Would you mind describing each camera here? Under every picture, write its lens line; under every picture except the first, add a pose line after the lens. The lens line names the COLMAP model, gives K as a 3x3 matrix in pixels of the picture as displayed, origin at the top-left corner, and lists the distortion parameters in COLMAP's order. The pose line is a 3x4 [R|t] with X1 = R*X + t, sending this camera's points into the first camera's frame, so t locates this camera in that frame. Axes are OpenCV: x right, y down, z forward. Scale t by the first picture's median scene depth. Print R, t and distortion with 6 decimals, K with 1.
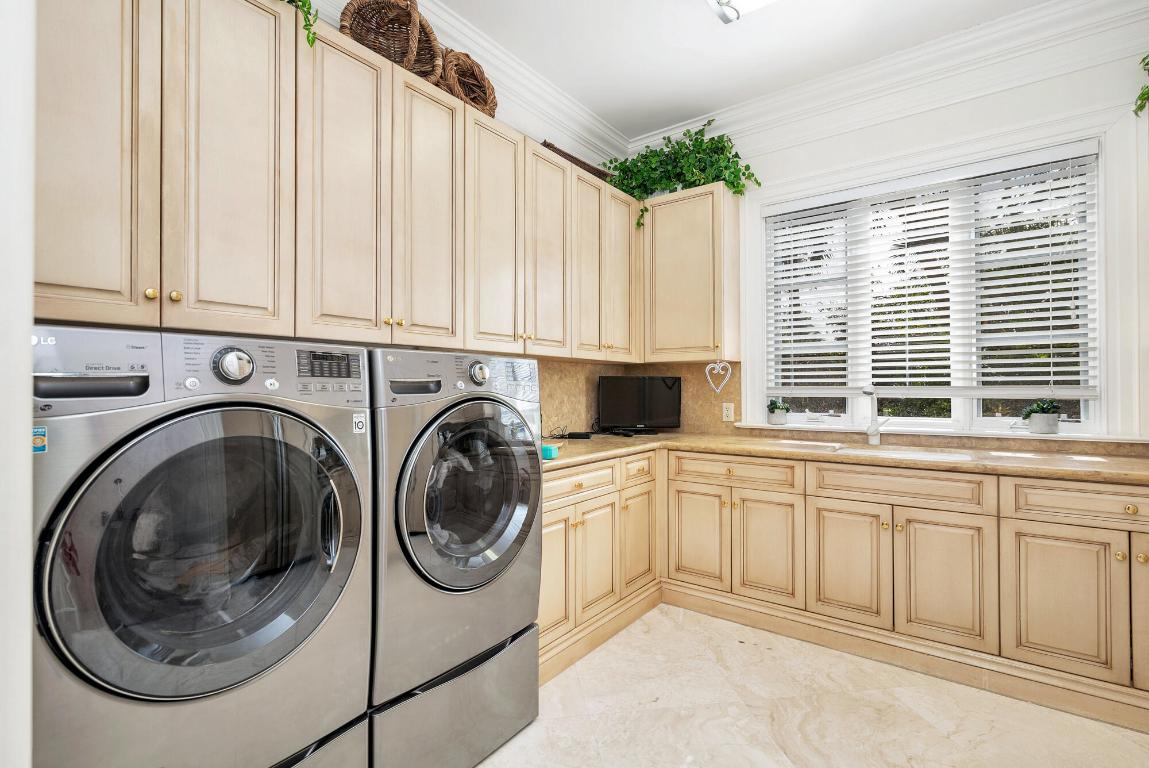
lens RADIAL K [[532.1, 0, 574.5], [0, 532.1, 384.0], [0, 0, 1]] dist [-0.000535, 0.000401]
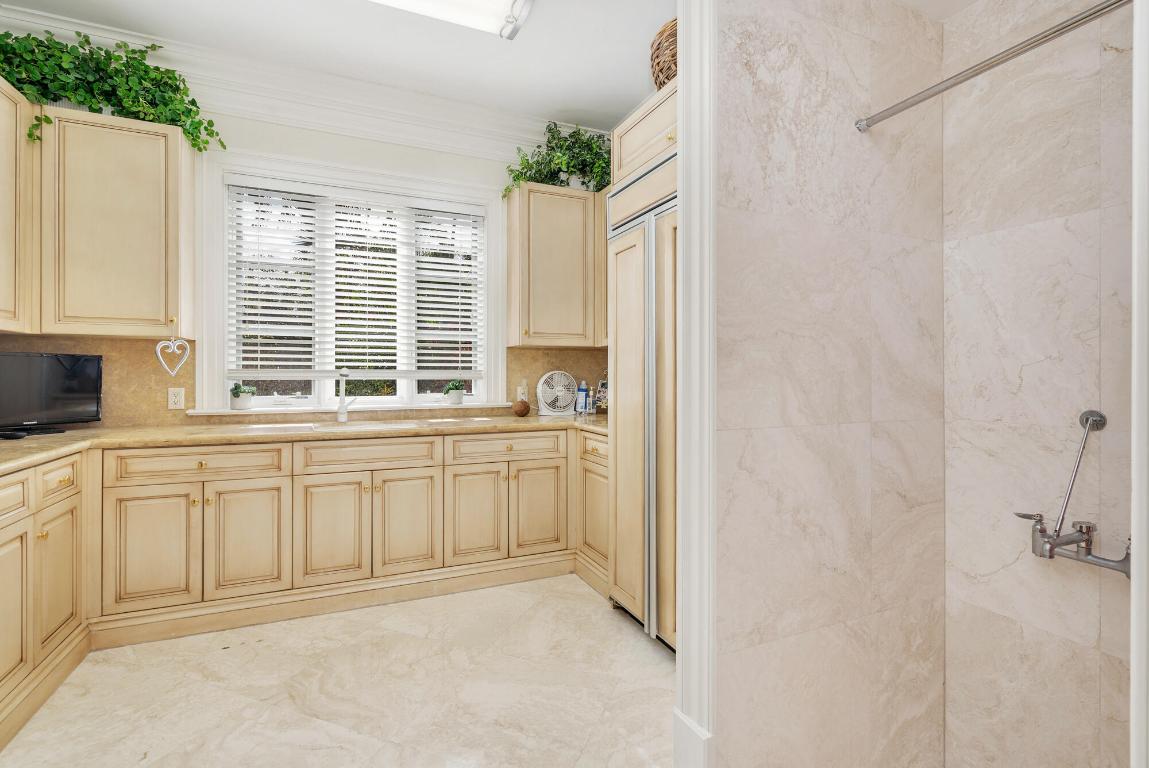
lens RADIAL K [[529.2, 0, 573.6], [0, 529.2, 372.0], [0, 0, 1]] dist [0.001253, 0.000939]
pose [[0.490996, 0.005364, 0.871146, -0.171424], [-0.011815, 0.999930, 0.000502, 0.003265], [-0.871082, -0.010539, 0.491025, 0.034005]]
